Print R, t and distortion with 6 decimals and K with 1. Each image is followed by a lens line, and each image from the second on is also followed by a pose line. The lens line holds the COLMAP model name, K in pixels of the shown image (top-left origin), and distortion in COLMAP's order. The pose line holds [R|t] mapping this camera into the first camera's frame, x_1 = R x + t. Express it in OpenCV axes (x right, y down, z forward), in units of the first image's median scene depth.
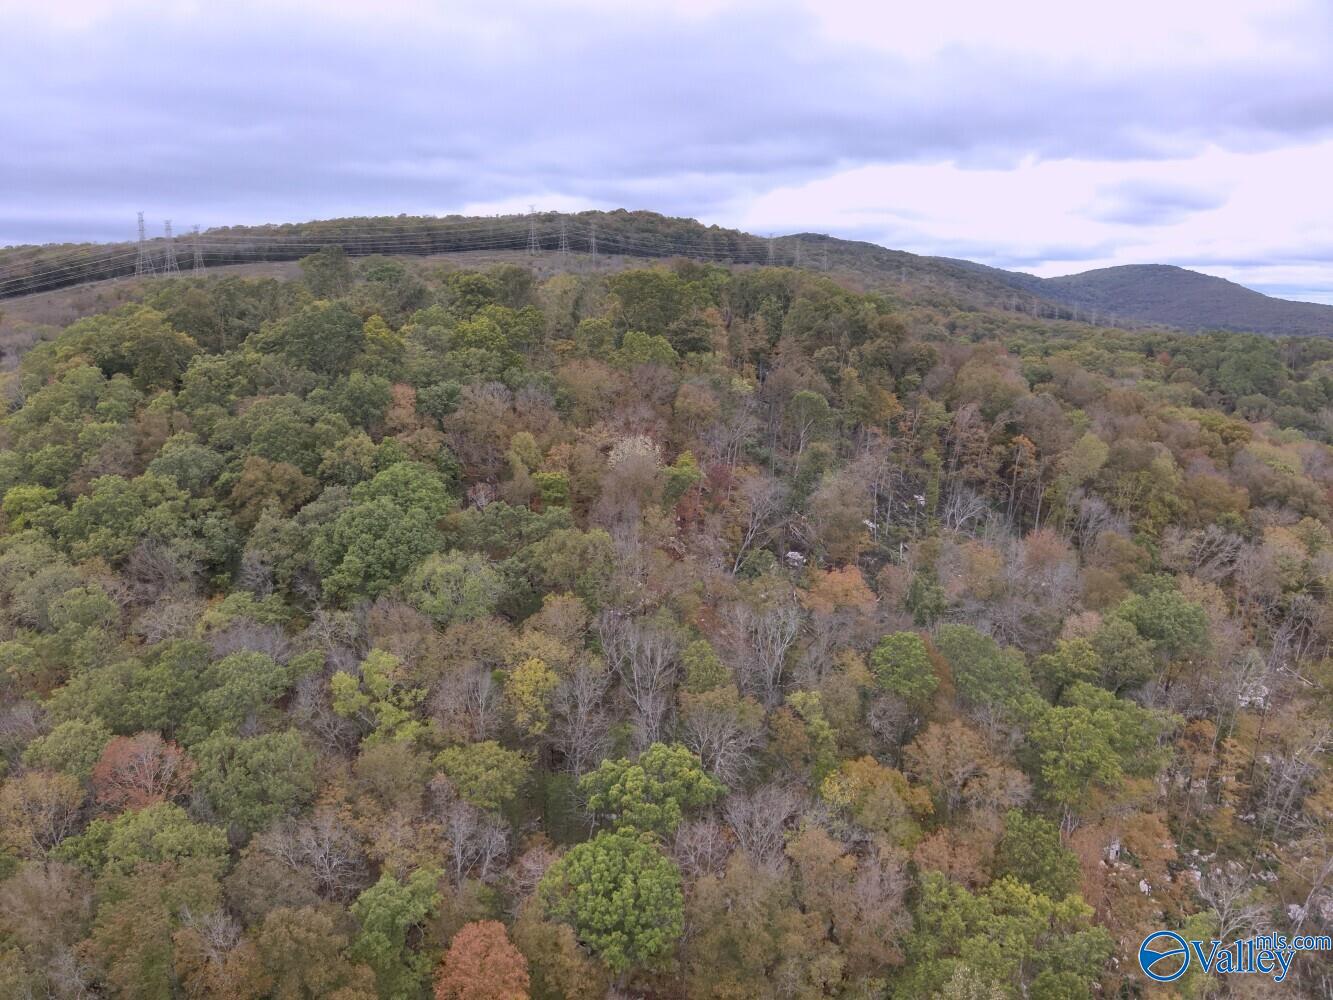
lens RADIAL K [[967.0, 0, 663.3], [0, 967.0, 499.7], [0, 0, 1]] dist [0.118560, -0.229872]
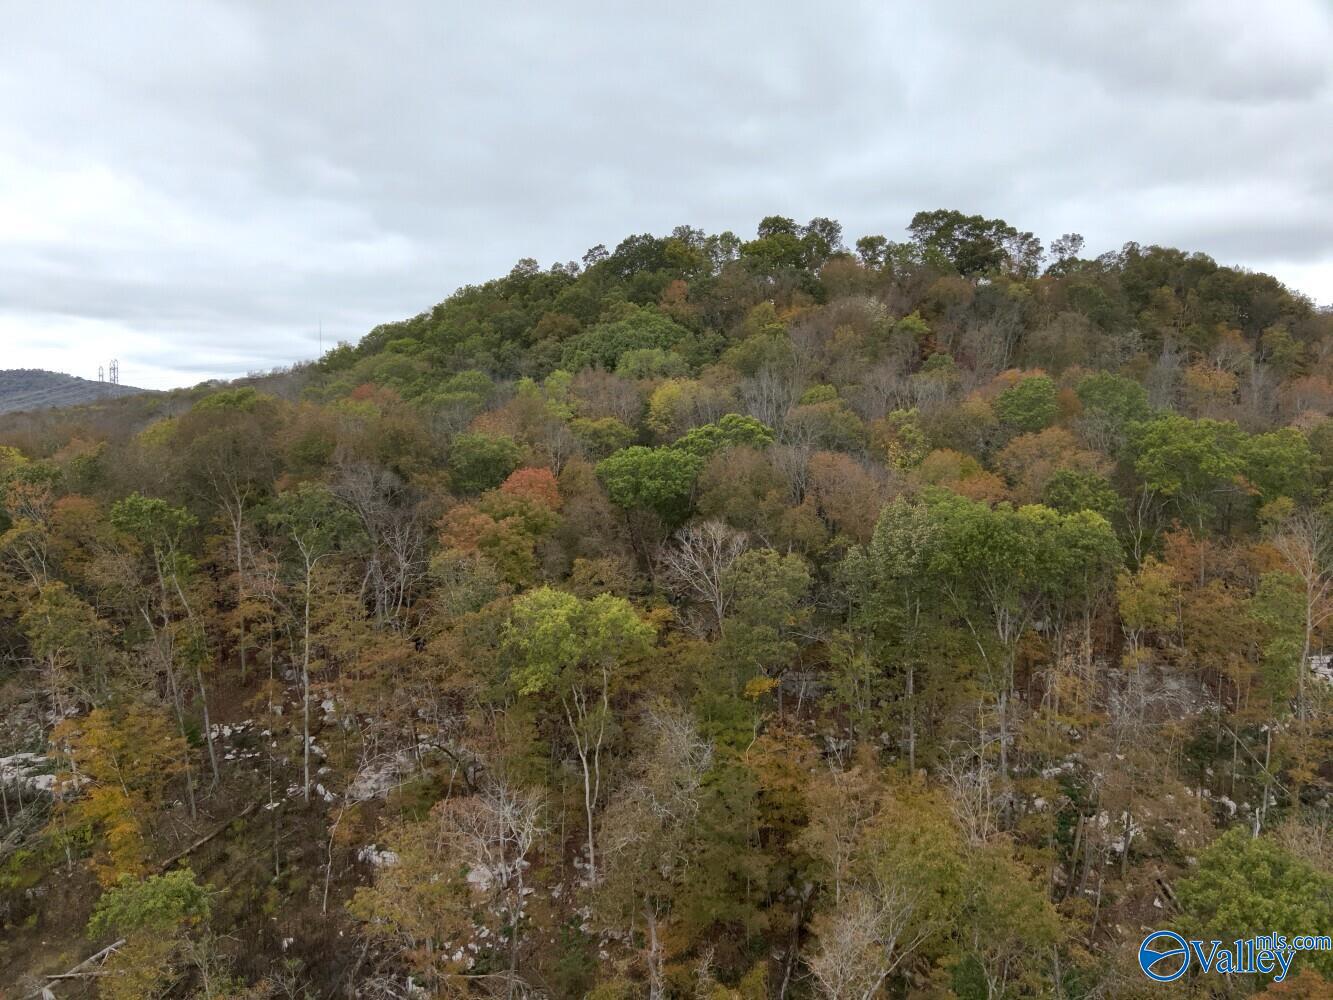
lens RADIAL K [[967.0, 0, 663.3], [0, 967.0, 499.7], [0, 0, 1]] dist [0.118560, -0.229872]
pose [[0.892559, 0.025811, -0.450191, 0.313473], [-0.086957, 0.989474, -0.115674, 0.354615], [0.442467, 0.142393, 0.885408, -0.023215]]
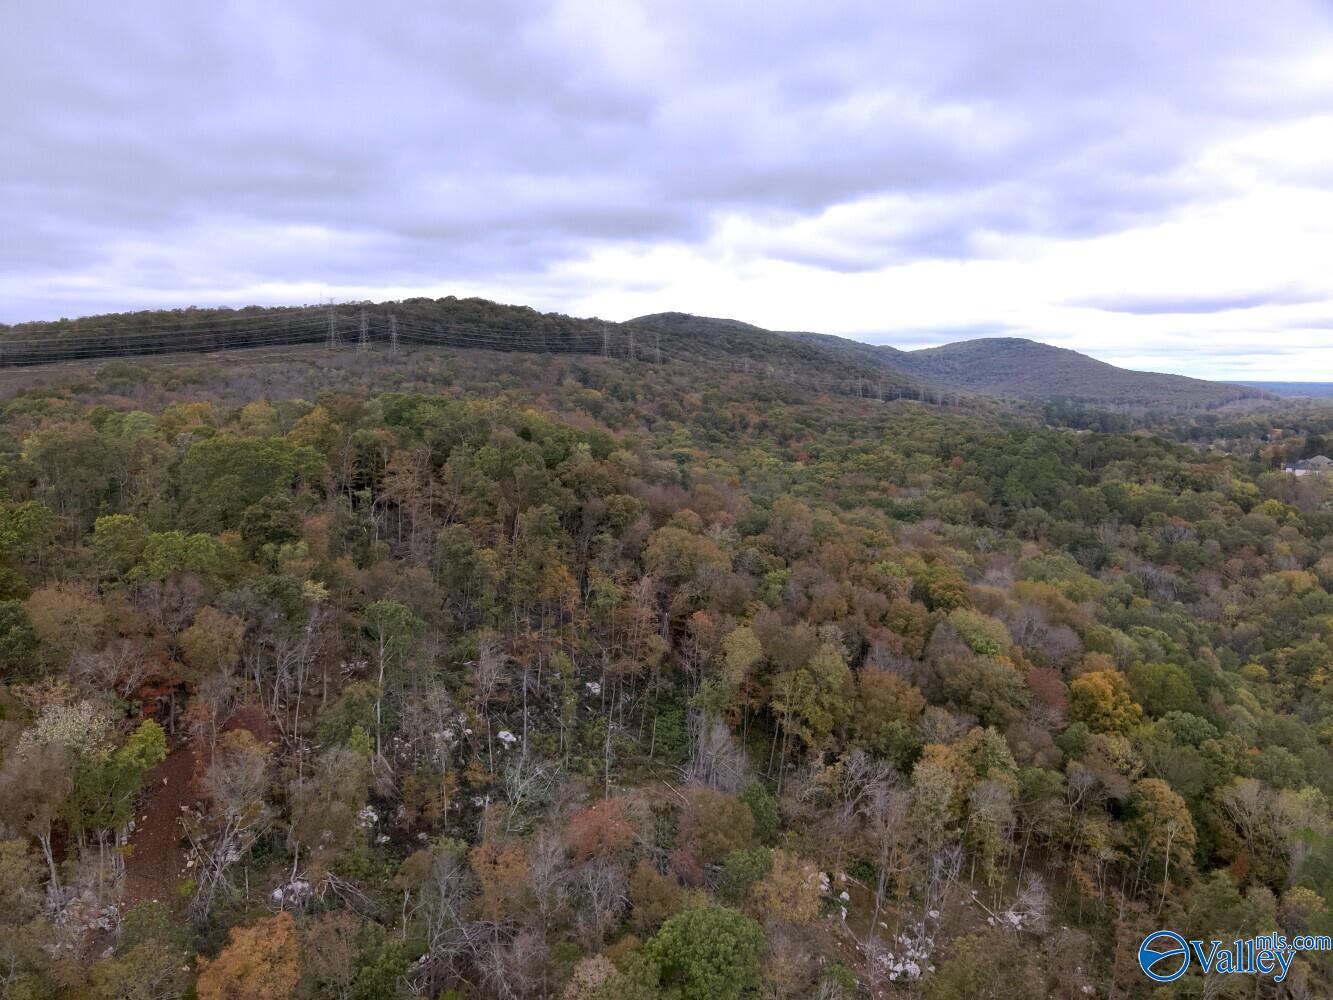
lens RADIAL K [[967.0, 0, 663.3], [0, 967.0, 499.7], [0, 0, 1]] dist [0.118560, -0.229872]
pose [[0.993875, -0.019265, 0.108819, 0.417100], [0.026618, 0.997430, -0.066519, -0.193114], [-0.107258, 0.069008, 0.991833, 0.215760]]
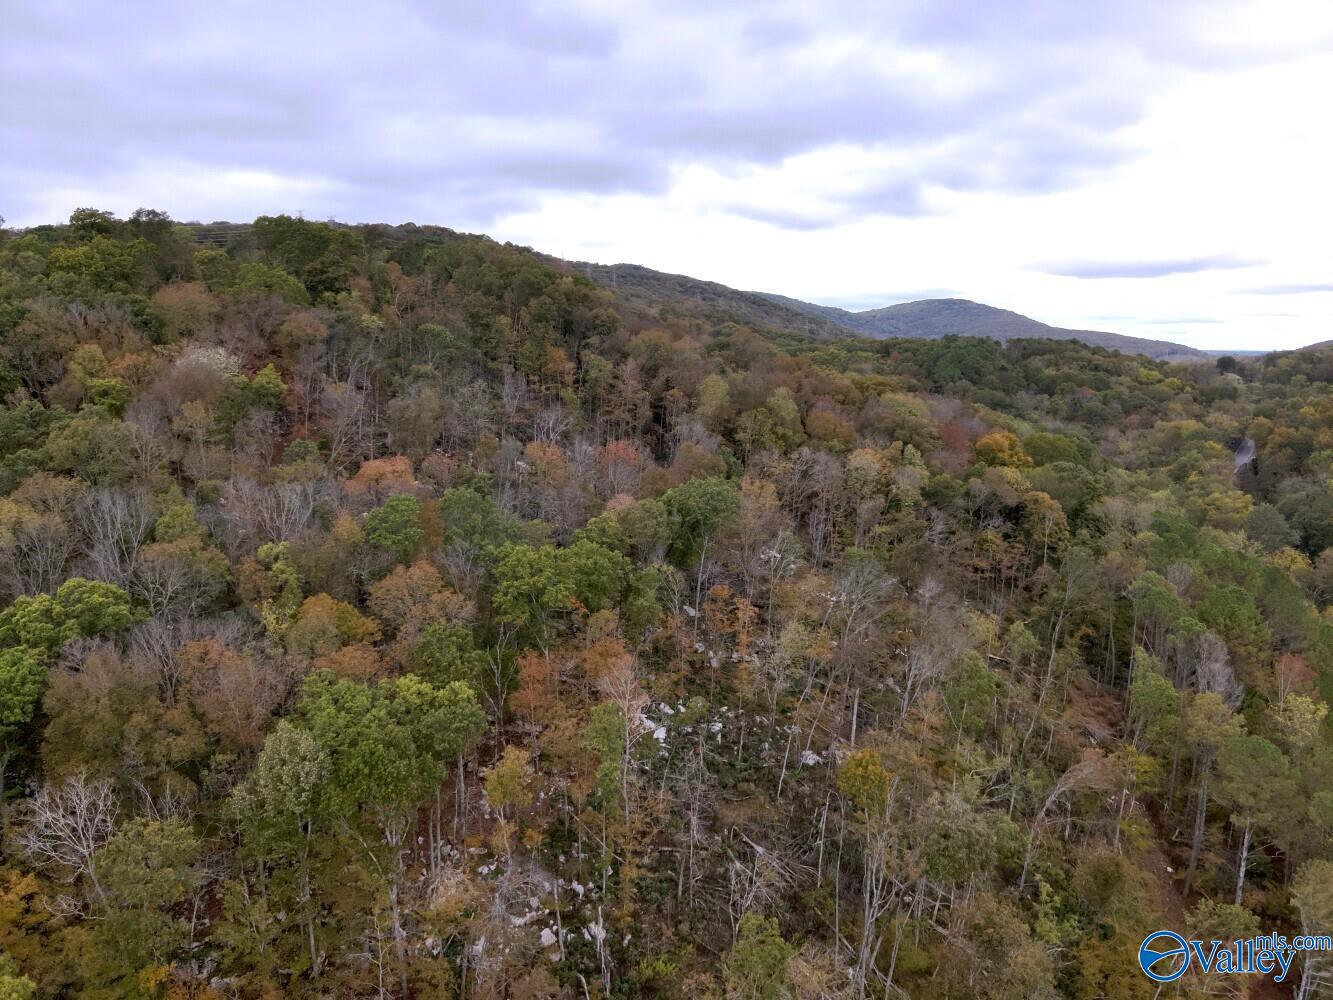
lens RADIAL K [[967.0, 0, 663.3], [0, 967.0, 499.7], [0, 0, 1]] dist [0.118560, -0.229872]
pose [[0.986628, -0.025921, 0.160914, 0.310709], [0.031599, 0.998961, -0.032830, 0.161693], [-0.159896, 0.037476, 0.986422, -0.067366]]
